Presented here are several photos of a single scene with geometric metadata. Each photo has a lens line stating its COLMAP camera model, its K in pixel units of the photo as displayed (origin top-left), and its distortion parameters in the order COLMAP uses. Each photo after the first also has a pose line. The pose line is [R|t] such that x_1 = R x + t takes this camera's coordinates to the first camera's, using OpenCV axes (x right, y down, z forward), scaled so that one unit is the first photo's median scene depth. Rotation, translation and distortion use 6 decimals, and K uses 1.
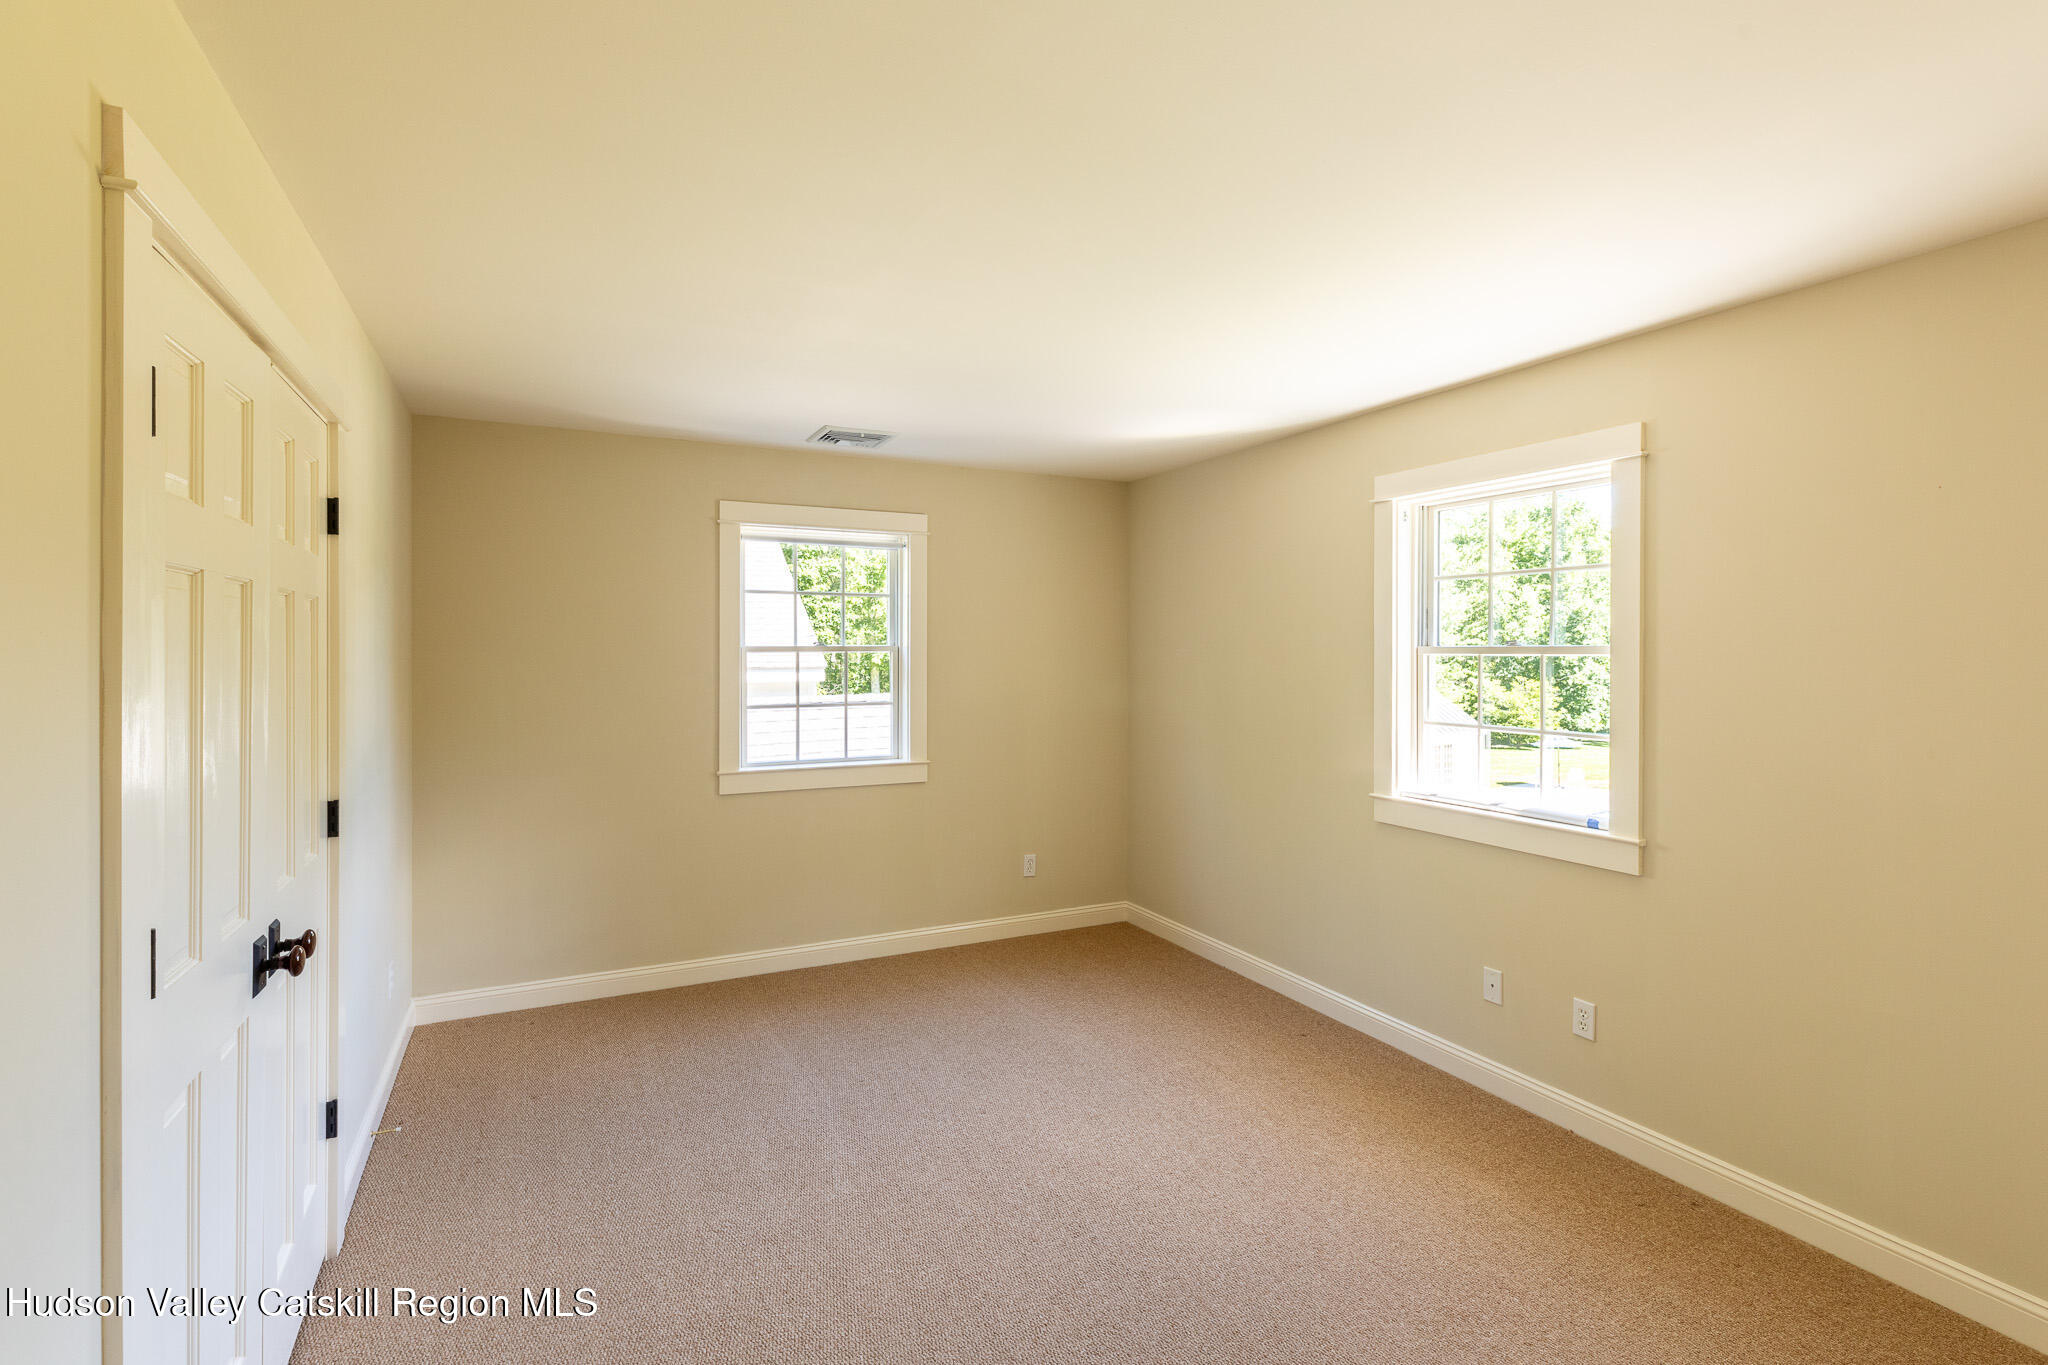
lens RADIAL K [[931.5, 0, 1001.2], [0, 931.5, 651.5], [0, 0, 1]] dist [0.002933, -0.000153]
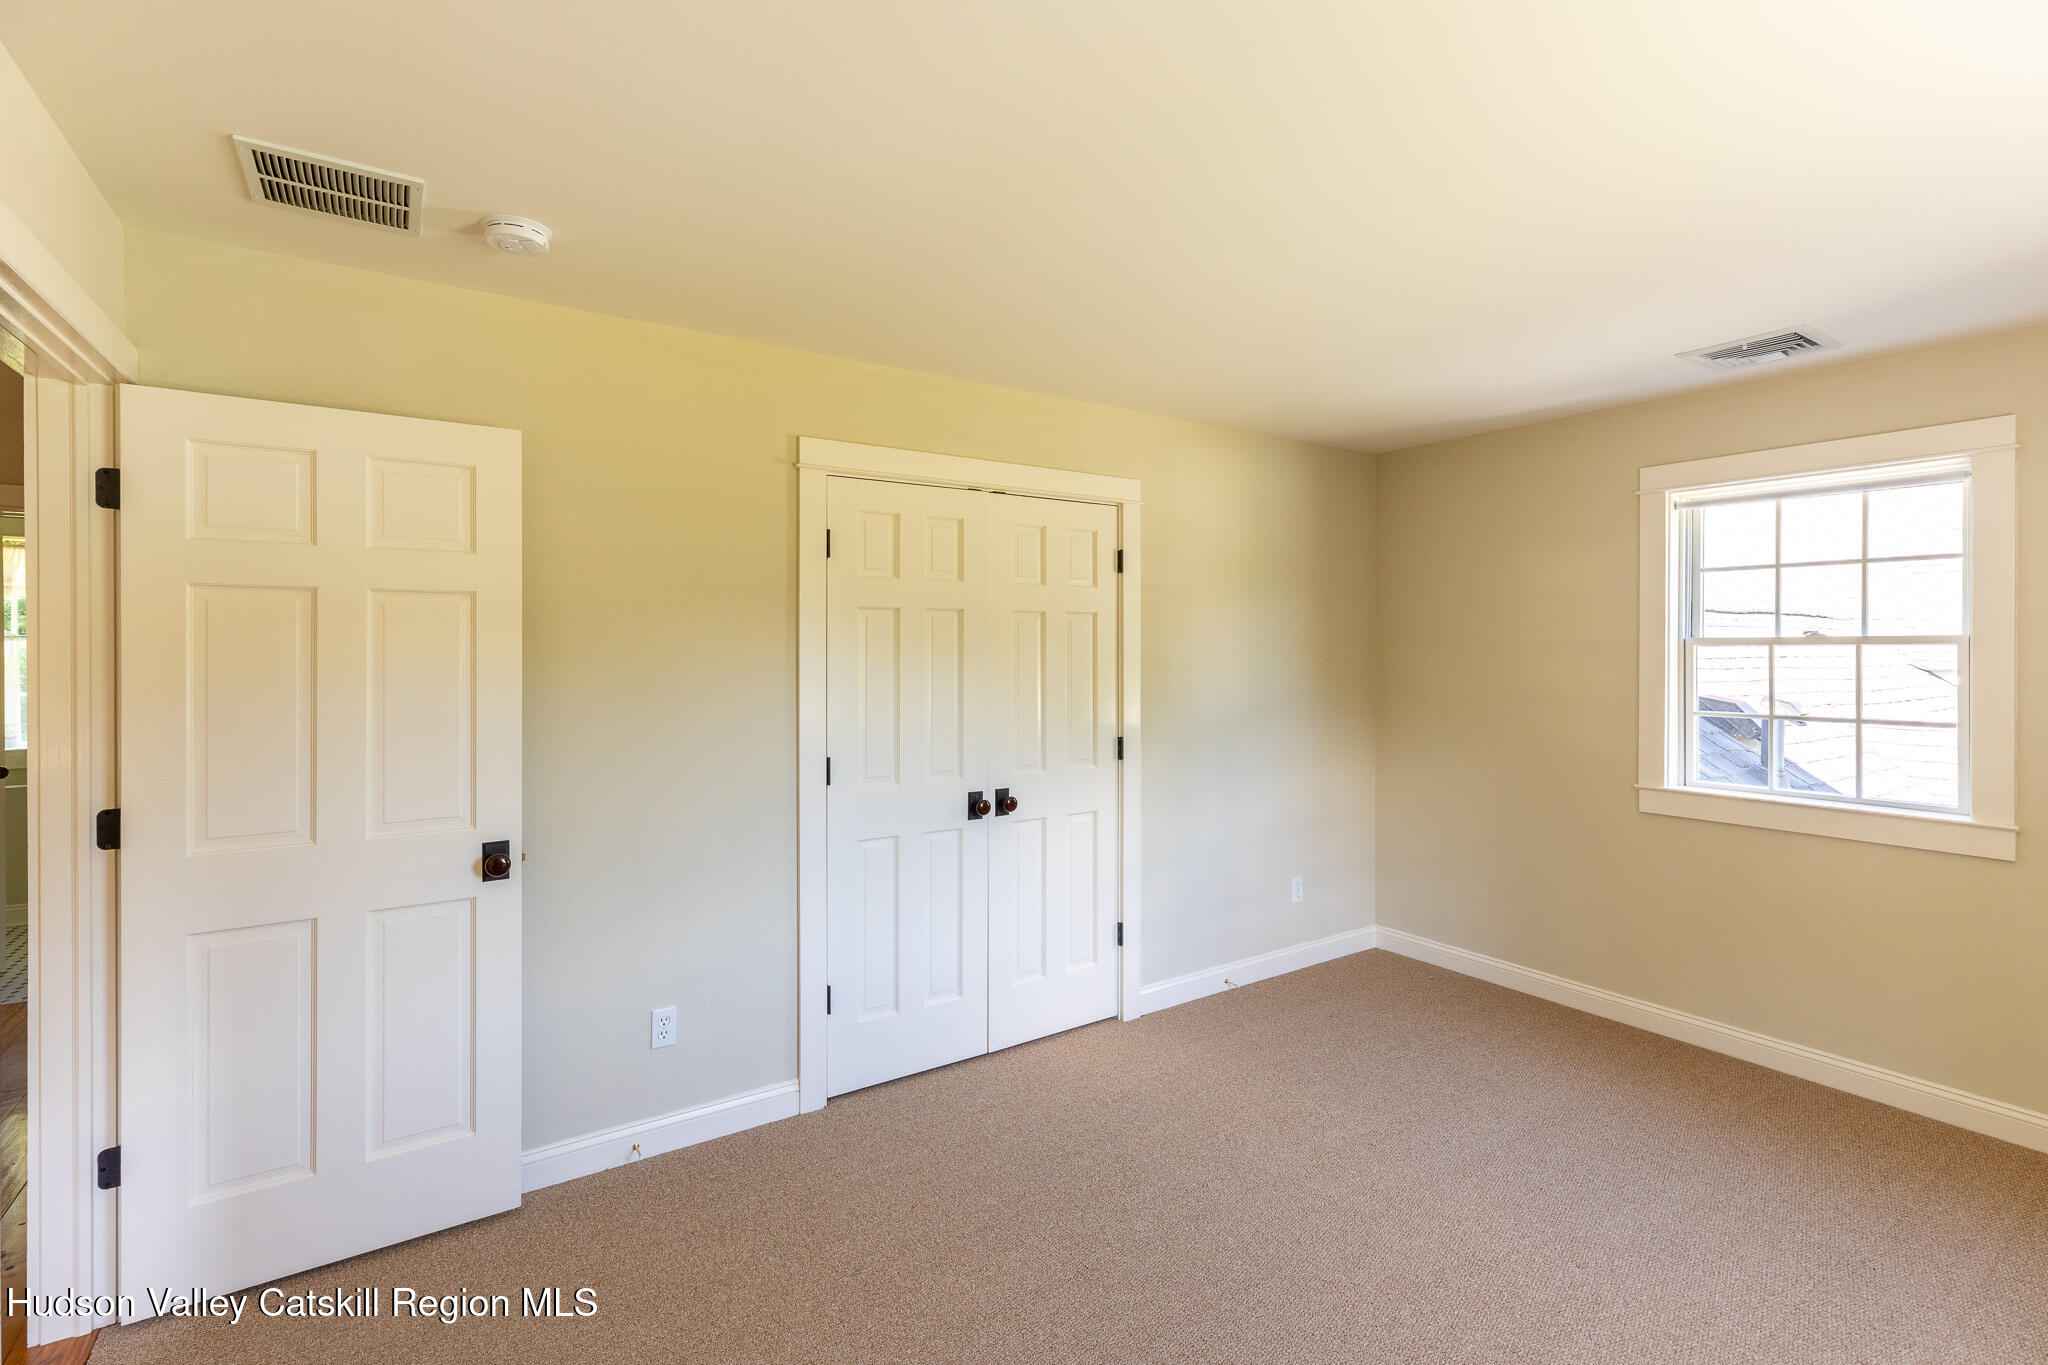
lens RADIAL K [[886.0, 0, 1022.0], [0, 886.0, 639.7], [0, 0, 1]] dist [-0.016356, -0.000088]
pose [[0.153453, -0.008641, -0.988118, 0.398972], [0.000523, 0.999962, -0.008663, 0.001905], [0.988156, 0.000812, 0.153451, 0.304709]]
